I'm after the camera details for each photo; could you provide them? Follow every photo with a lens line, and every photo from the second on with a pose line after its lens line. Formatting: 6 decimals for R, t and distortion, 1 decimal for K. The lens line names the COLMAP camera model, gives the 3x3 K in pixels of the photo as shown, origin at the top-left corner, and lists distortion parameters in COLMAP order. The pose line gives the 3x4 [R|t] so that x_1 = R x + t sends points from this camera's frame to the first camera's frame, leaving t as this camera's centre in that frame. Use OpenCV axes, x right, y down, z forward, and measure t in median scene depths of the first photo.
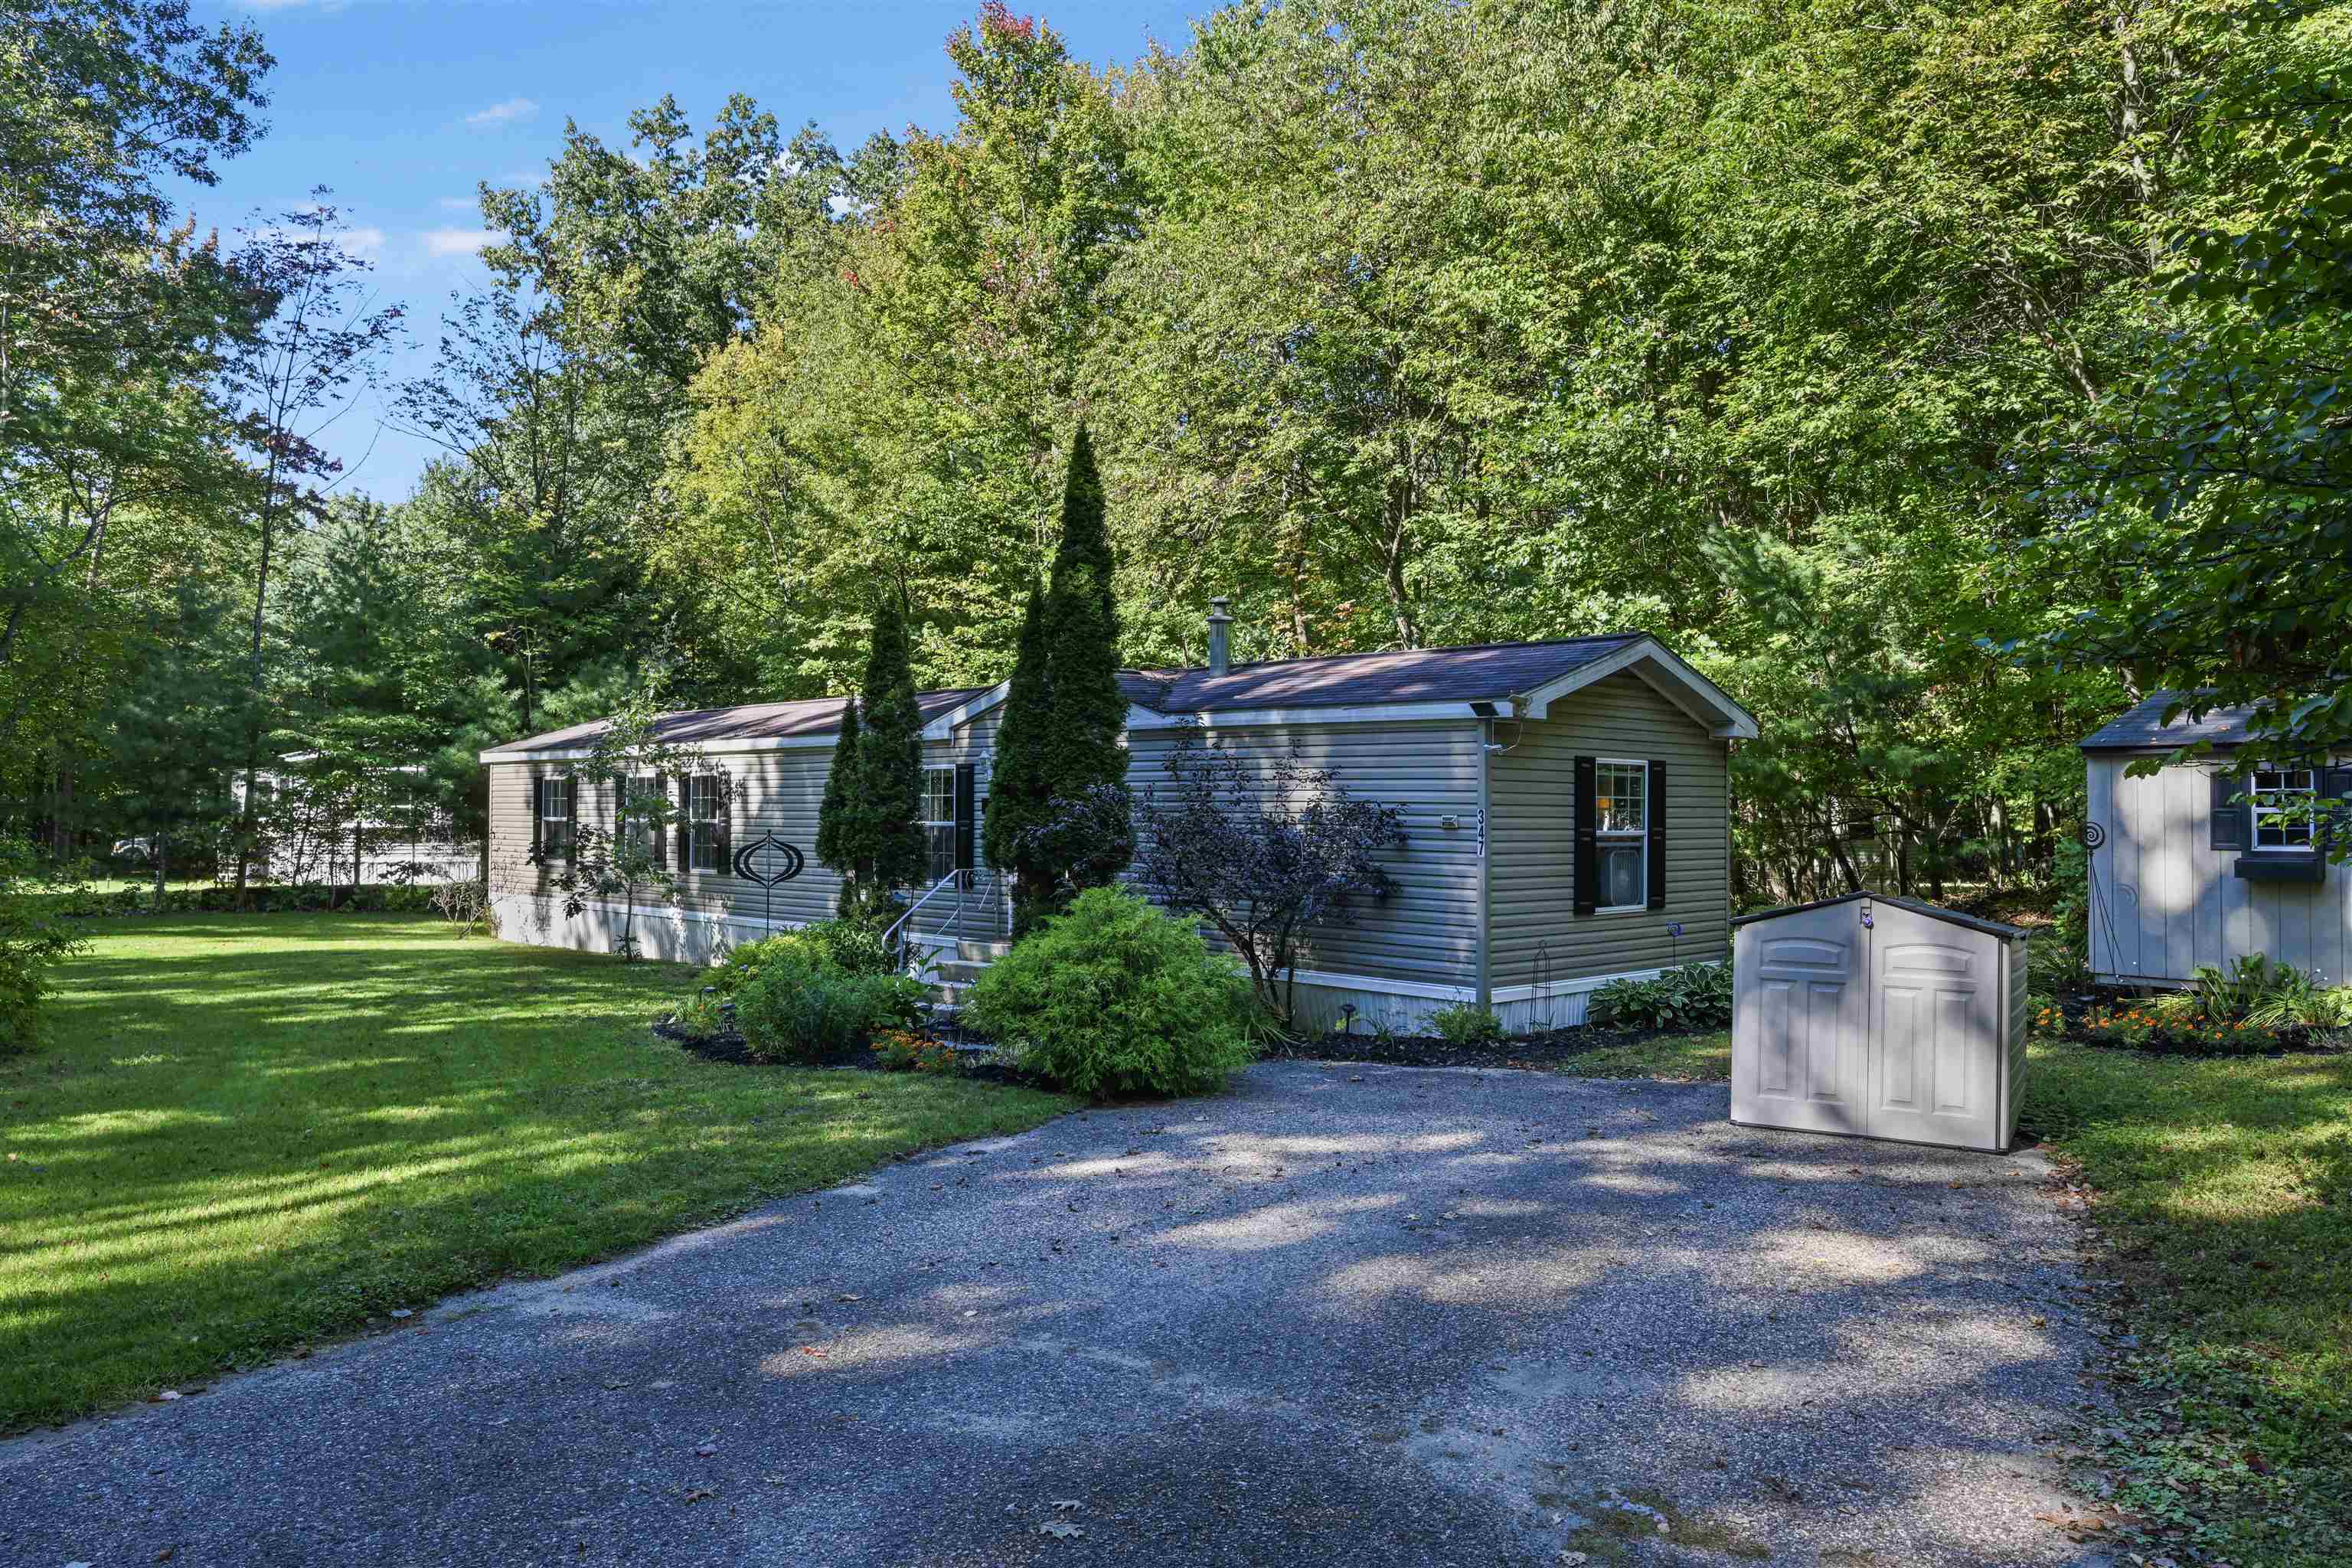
lens RADIAL K [[1626.7, 0, 1176.0], [0, 1626.7, 784.0], [0, 0, 1]] dist [0.020647, -0.000416]
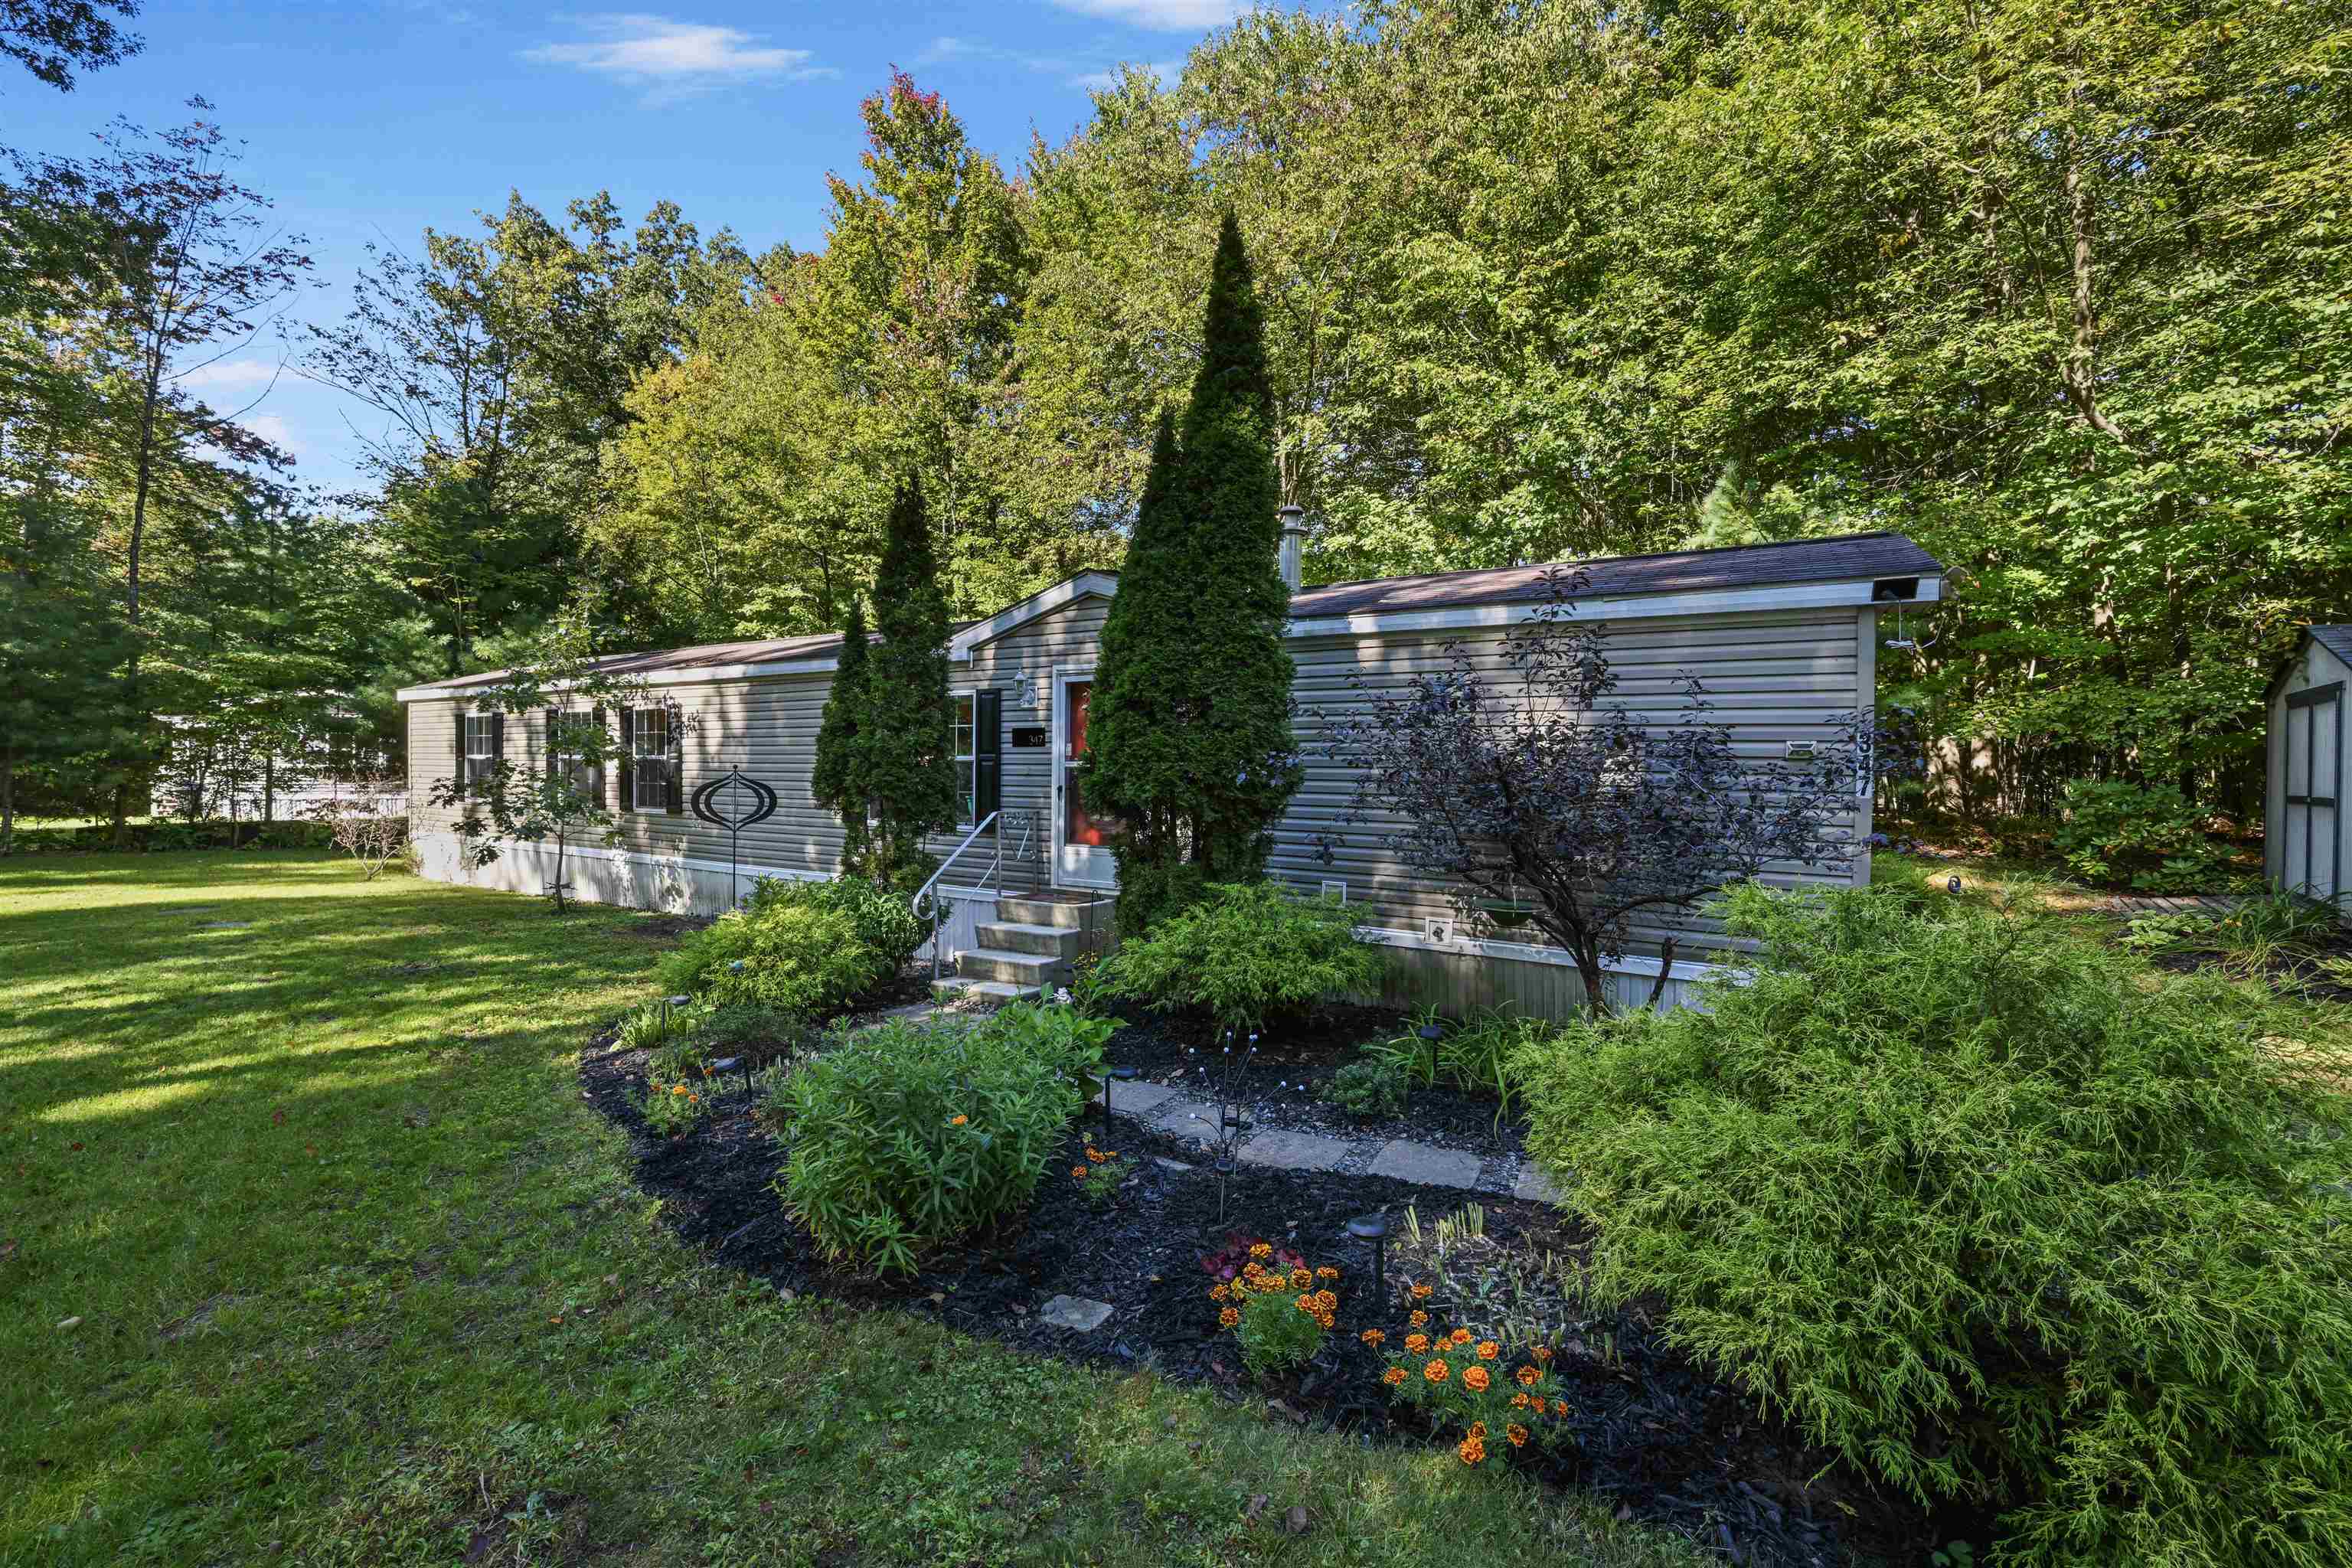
lens RADIAL K [[922.4, 0, 1176.0], [0, 922.4, 784.0], [0, 0, 1]] dist [-0.000212, 0.000152]
pose [[0.969316, -0.000352, 0.245816, -0.099938], [-0.008997, 0.999278, 0.036909, 0.012410], [-0.245652, -0.037988, 0.968614, 0.323747]]
